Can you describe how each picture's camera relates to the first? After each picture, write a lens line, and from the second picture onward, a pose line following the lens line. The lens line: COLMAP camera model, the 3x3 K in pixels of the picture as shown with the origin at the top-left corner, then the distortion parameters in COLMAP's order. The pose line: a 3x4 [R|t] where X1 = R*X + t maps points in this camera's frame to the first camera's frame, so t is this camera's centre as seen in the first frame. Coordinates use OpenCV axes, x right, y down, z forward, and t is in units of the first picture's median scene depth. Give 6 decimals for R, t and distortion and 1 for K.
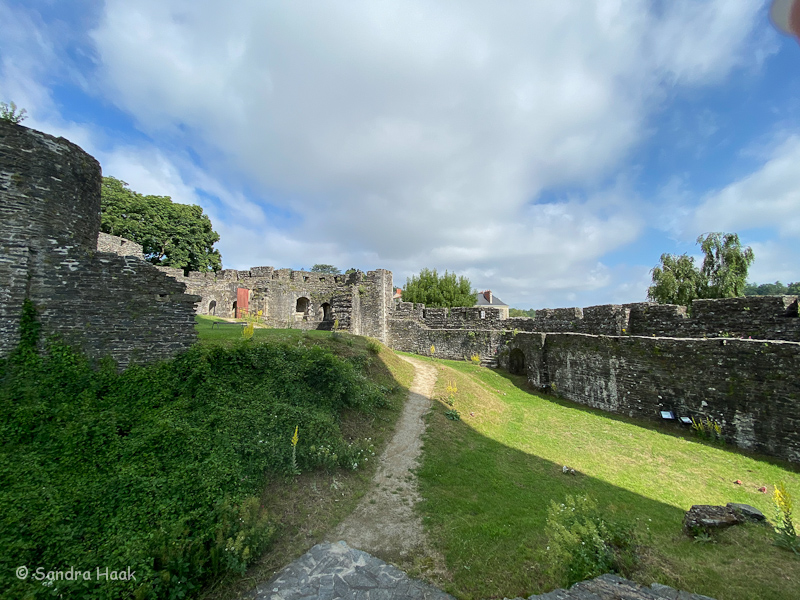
lens RADIAL K [[318.4, 0, 402.9], [0, 318.4, 303.0], [0, 0, 1]] dist [0.016448, -0.012835]
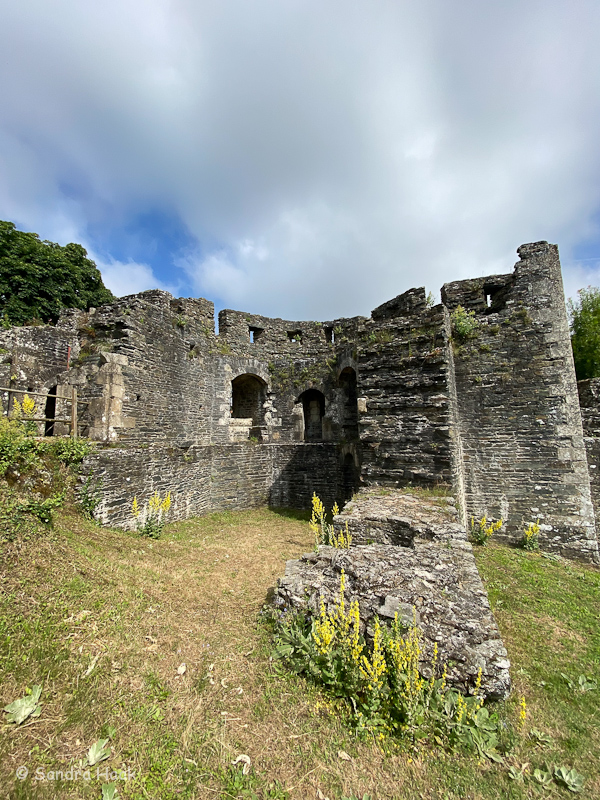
lens RADIAL K [[318.4, 0, 295.7], [0, 318.4, 401.7], [0, 0, 1]] dist [0.016448, -0.012835]
pose [[0.988623, -0.017870, -0.149351, -0.231537], [0.011161, 0.998896, -0.045635, 0.031271], [0.150002, 0.043449, 0.987731, 0.726004]]
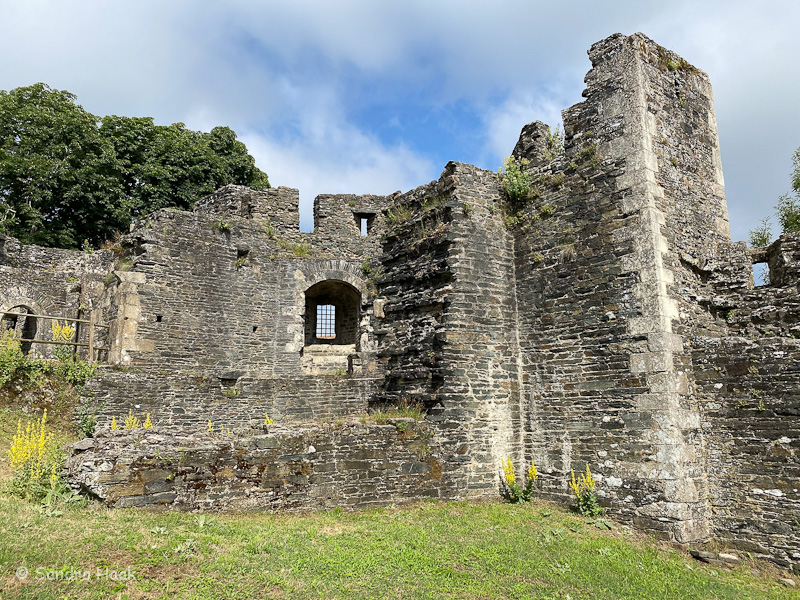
lens RADIAL K [[607.5, 0, 398.7], [0, 607.5, 290.2], [0, 0, 1]] dist [0.058715, -0.094327]
pose [[0.827635, -0.107600, -0.550856, -0.002316], [0.039423, 0.990172, -0.134182, 0.061610], [0.559880, 0.089338, 0.823743, 0.693027]]
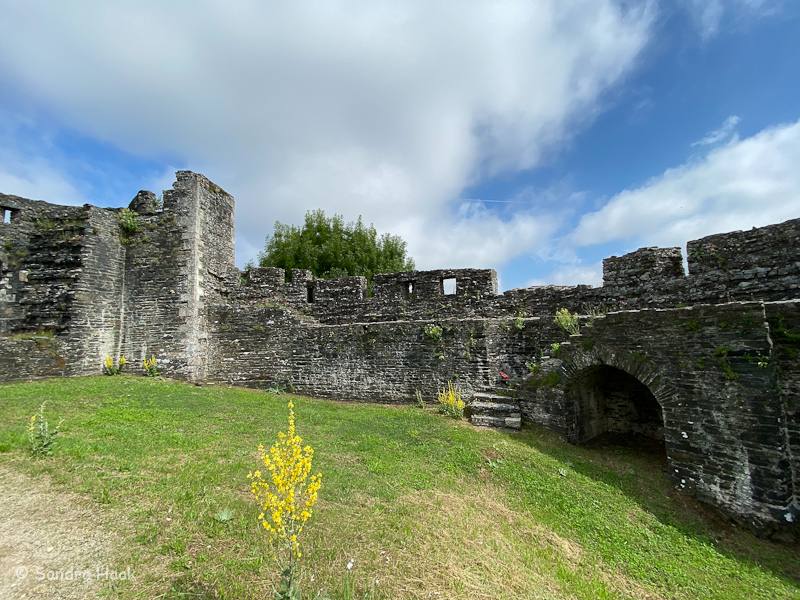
lens RADIAL K [[323.9, 0, 405.2], [0, 323.9, 300.7], [0, 0, 1]] dist [0.001889, -0.013550]
pose [[0.957241, -0.002509, 0.289282, 0.065073], [0.015792, 0.998925, -0.043592, 0.068224], [-0.288861, 0.046296, 0.956251, 0.569059]]
